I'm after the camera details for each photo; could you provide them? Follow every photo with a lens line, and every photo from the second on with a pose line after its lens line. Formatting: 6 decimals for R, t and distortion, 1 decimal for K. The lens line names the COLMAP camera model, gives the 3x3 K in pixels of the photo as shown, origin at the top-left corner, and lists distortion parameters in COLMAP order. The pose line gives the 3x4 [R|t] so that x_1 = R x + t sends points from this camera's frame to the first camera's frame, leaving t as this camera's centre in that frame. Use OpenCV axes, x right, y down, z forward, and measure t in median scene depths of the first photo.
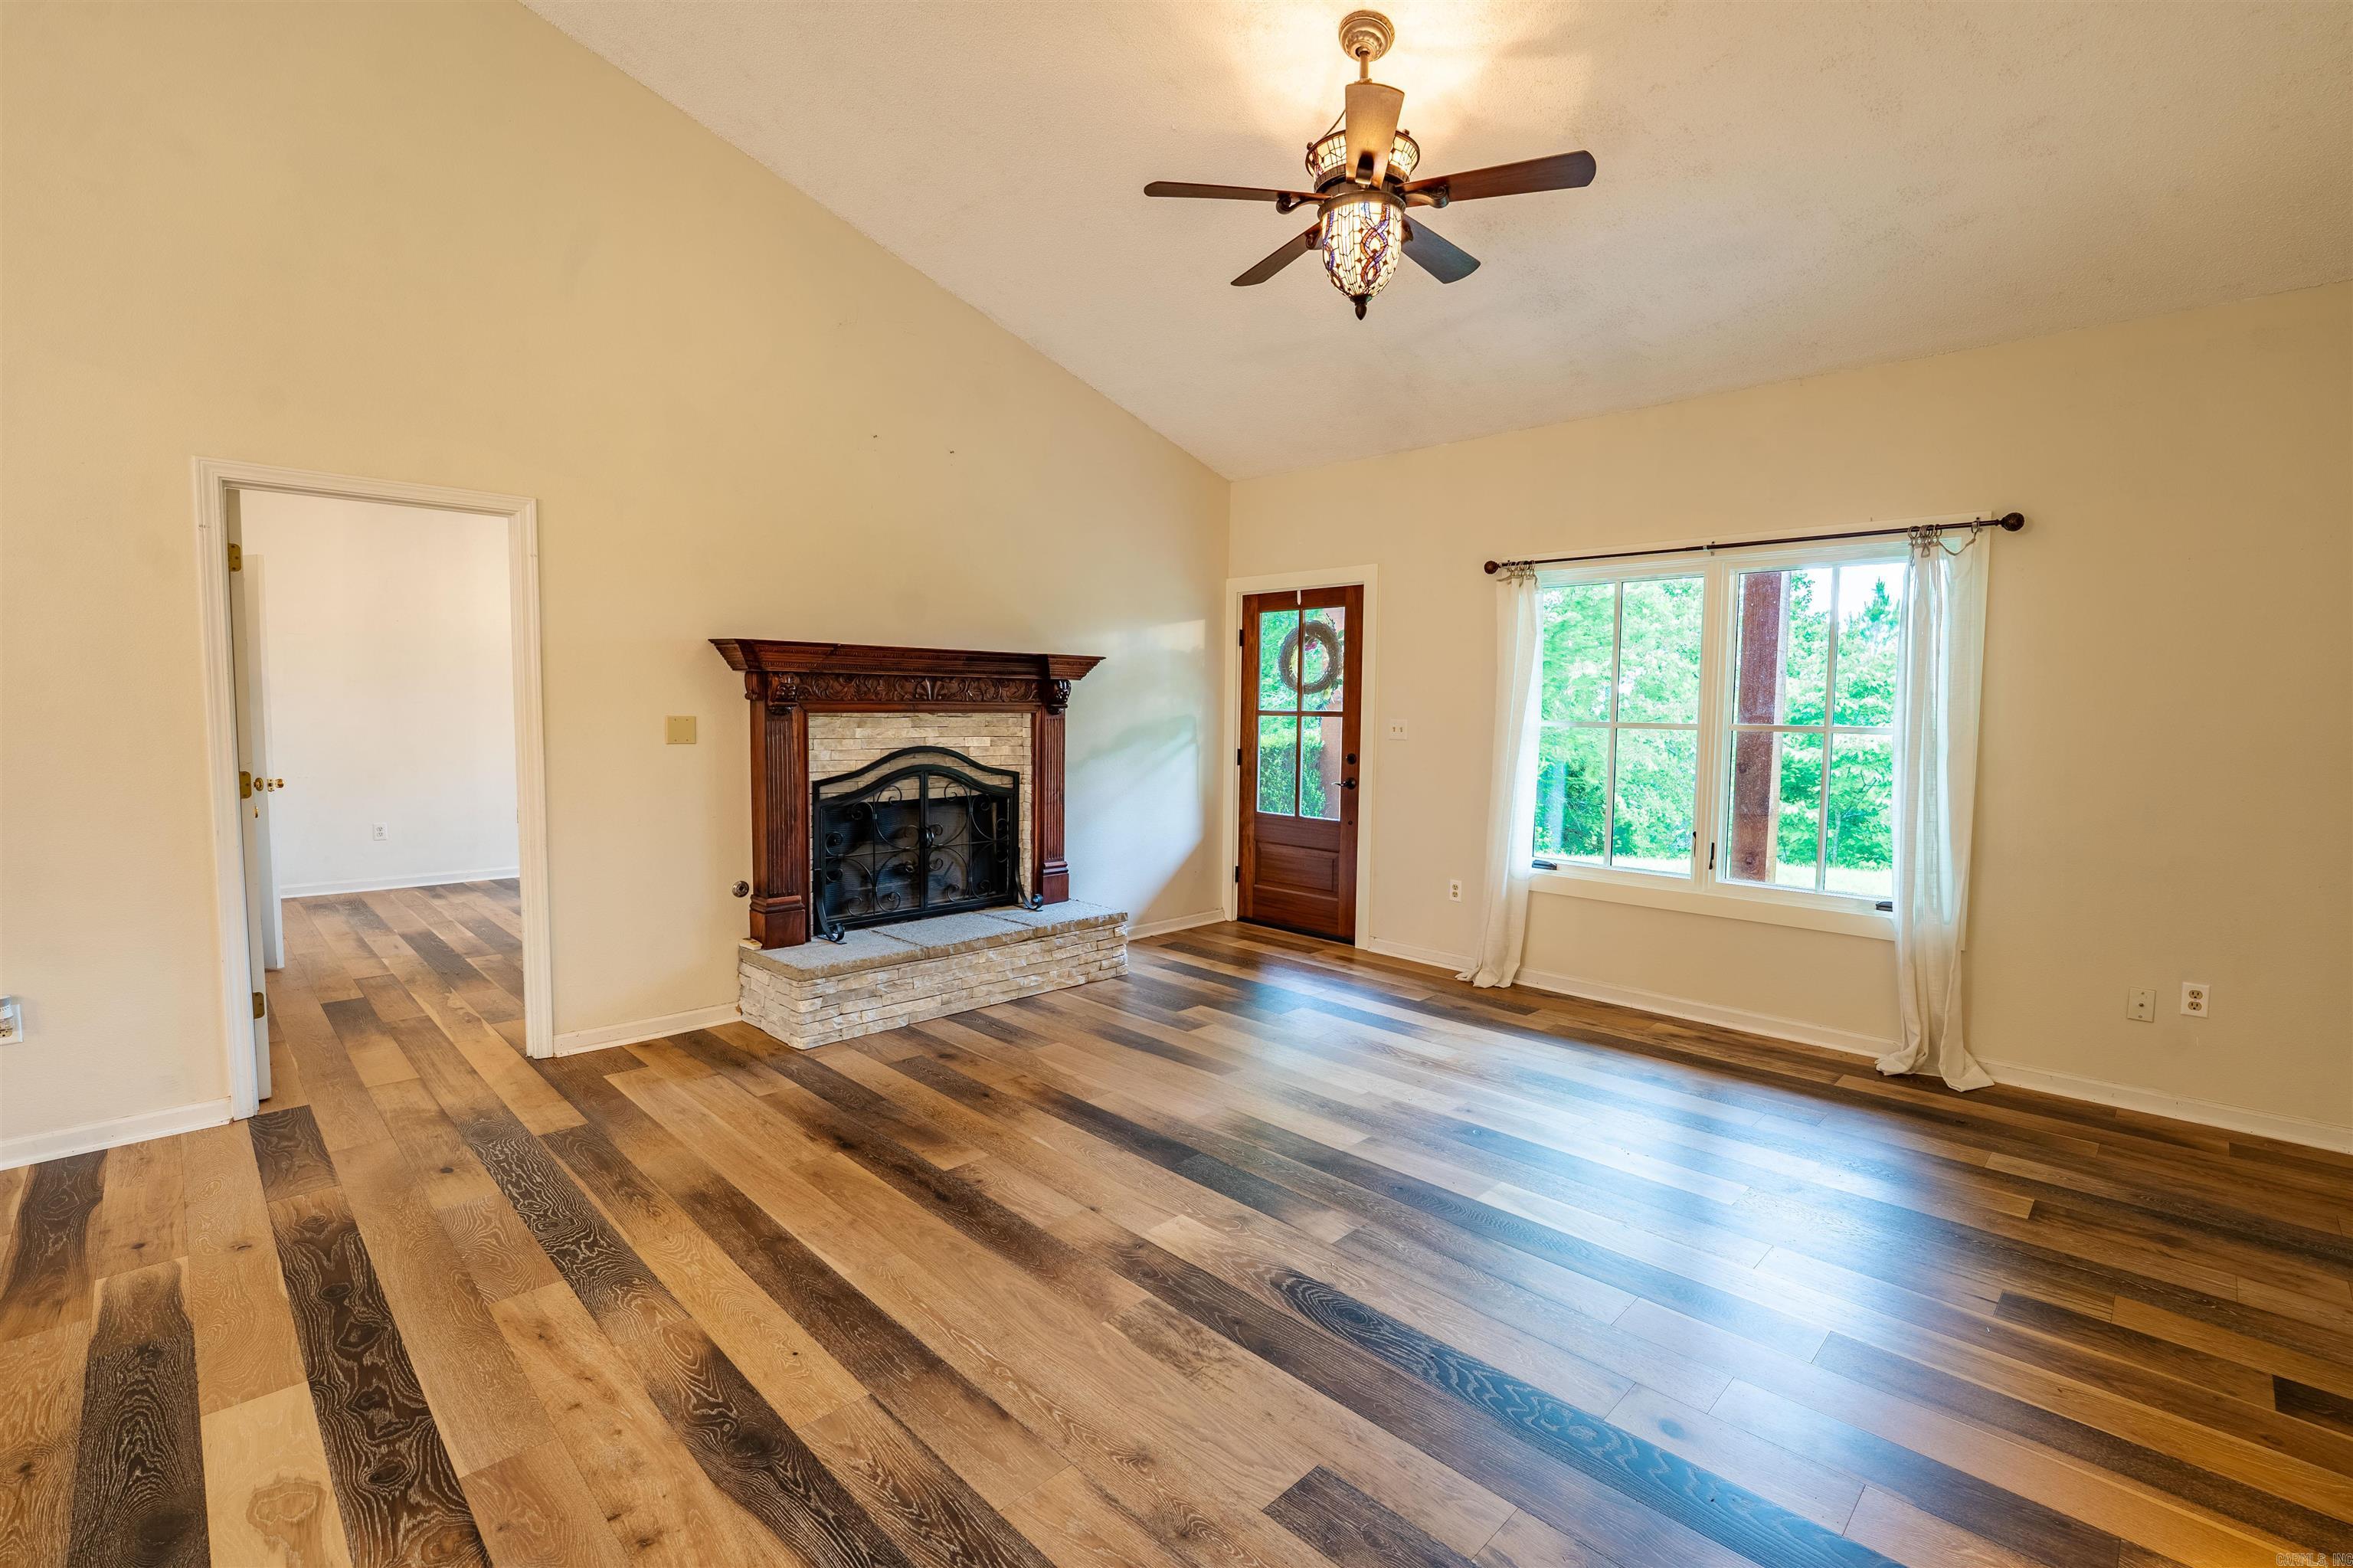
lens RADIAL K [[1048.5, 0, 1180.9], [0, 1048.5, 766.9], [0, 0, 1]] dist [-0.017371, -0.000262]
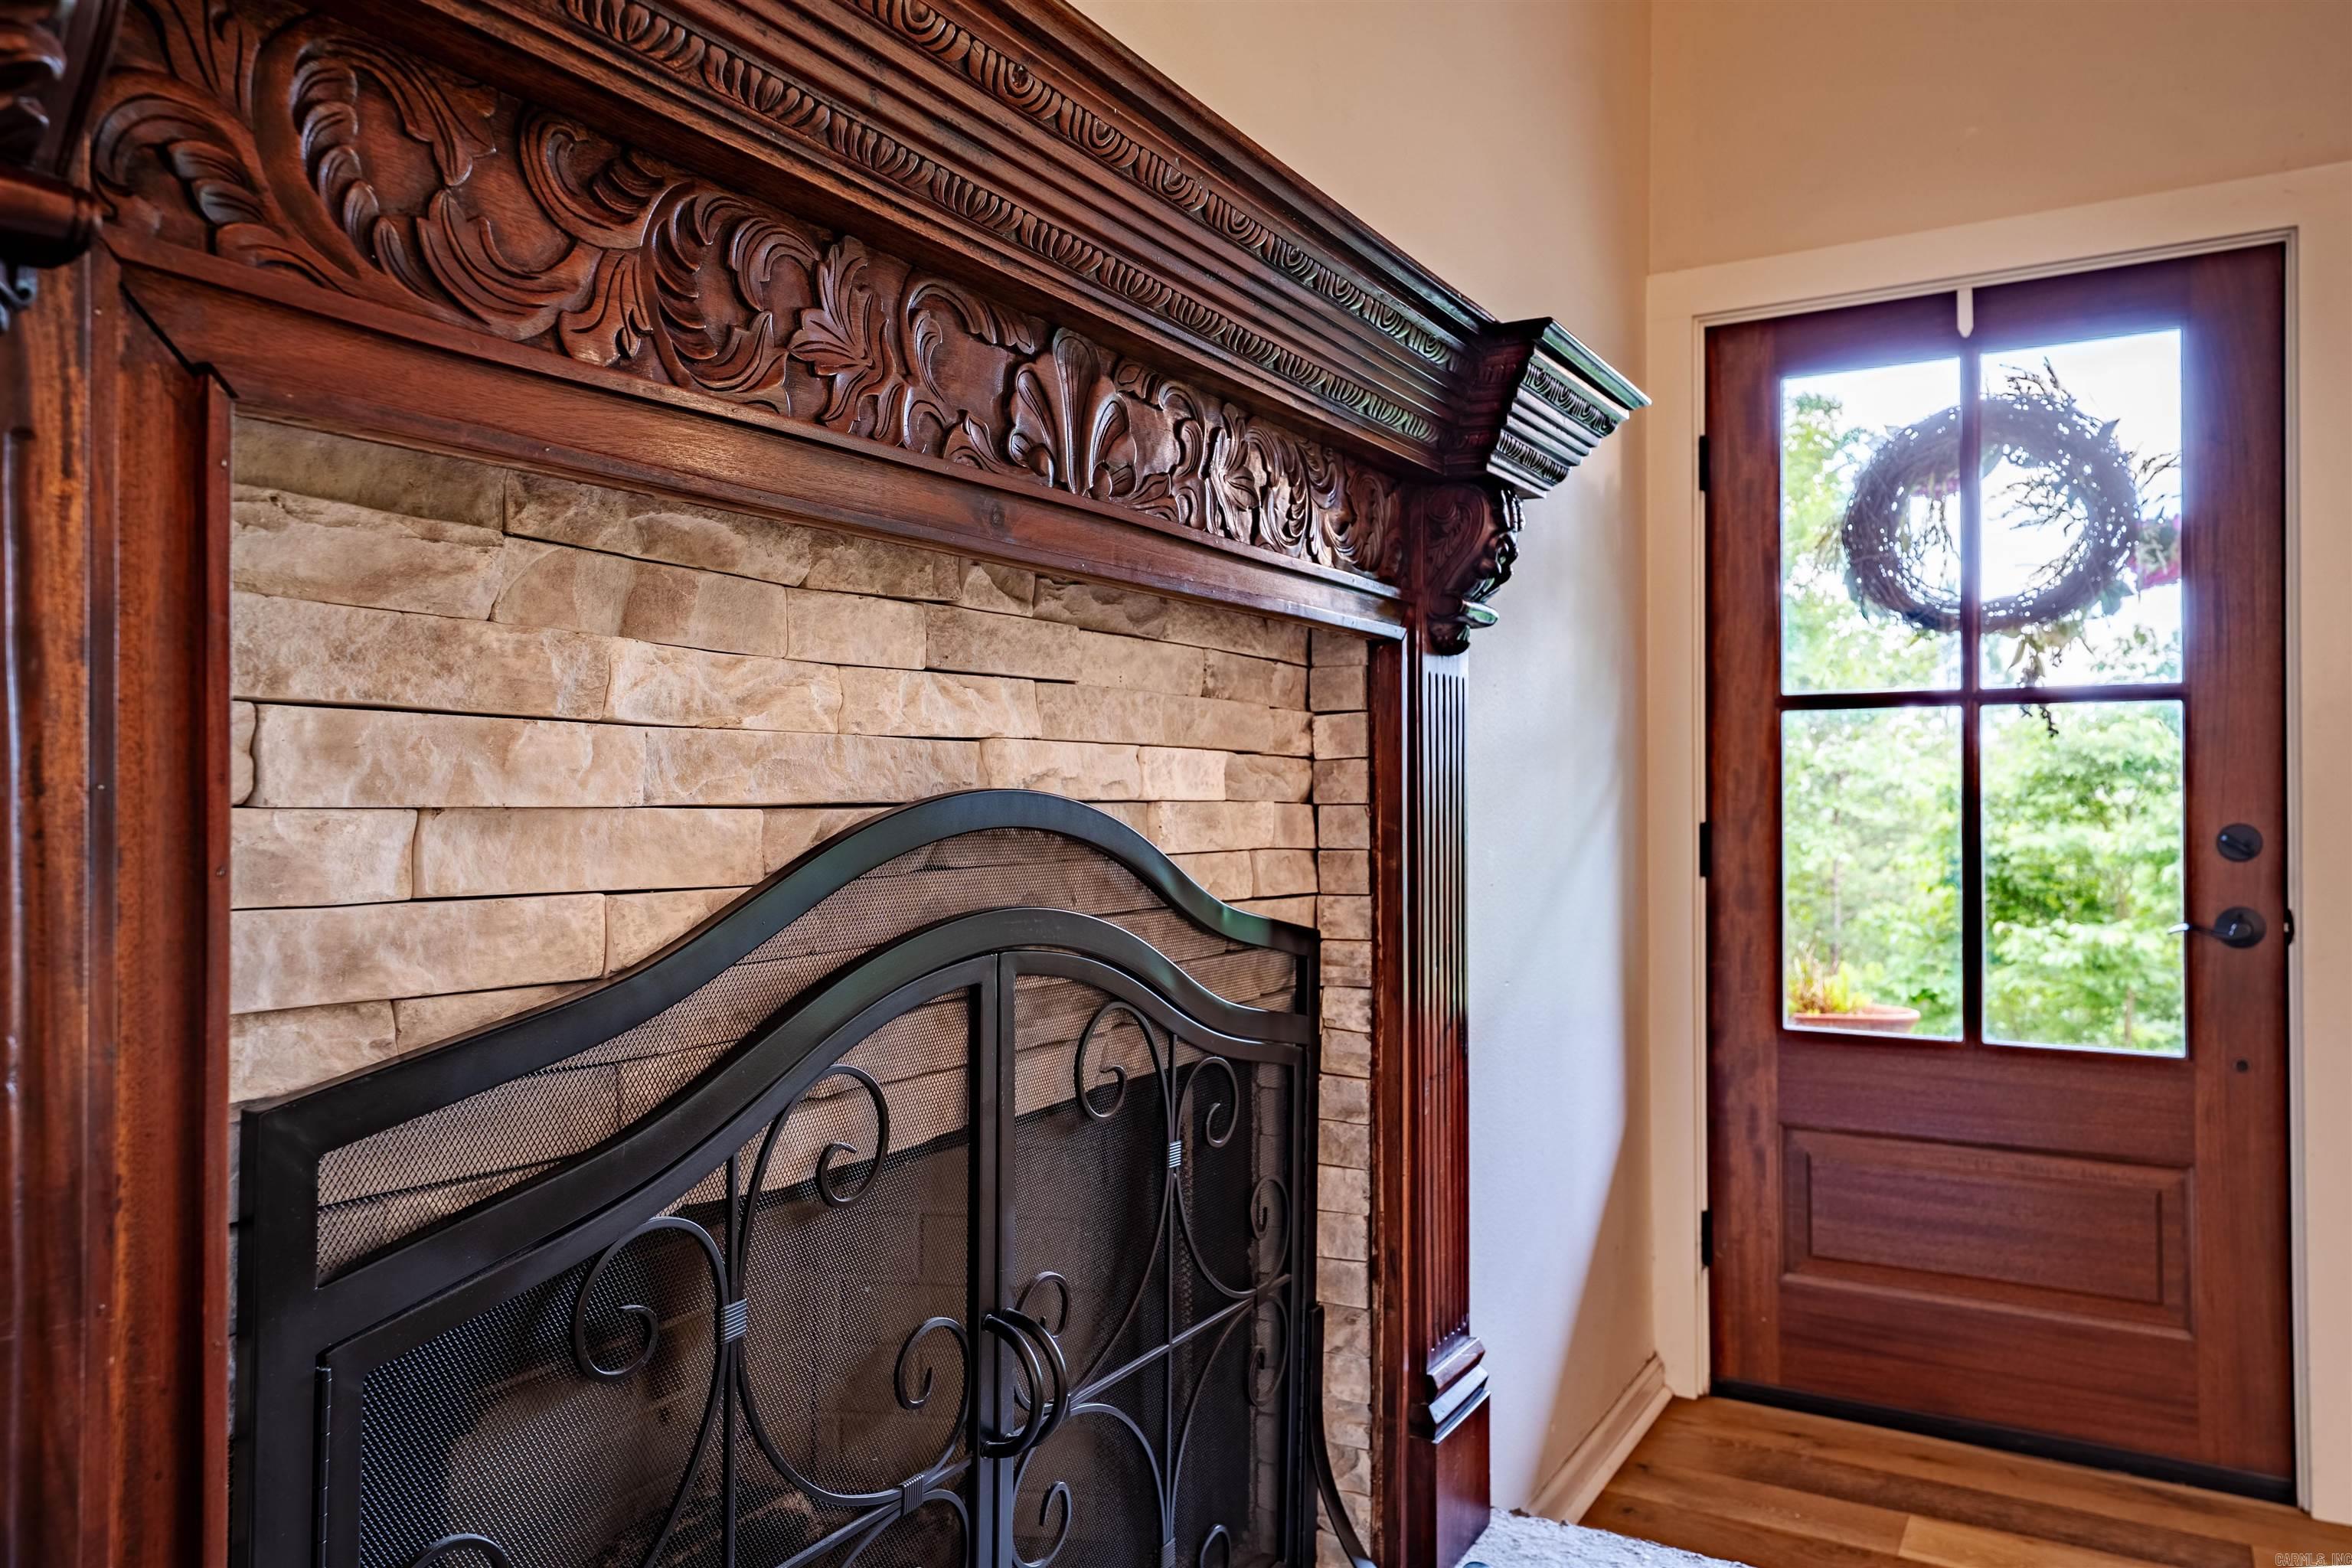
lens RADIAL K [[1638.1, 0, 1175.2], [0, 1638.1, 782.5], [0, 0, 1]] dist [0.037247, 0.000609]
pose [[0.966624, -0.007415, 0.256091, -0.269530], [0.022754, 0.998116, -0.056984, -0.006151], [-0.255186, 0.060909, 0.964972, 0.720562]]
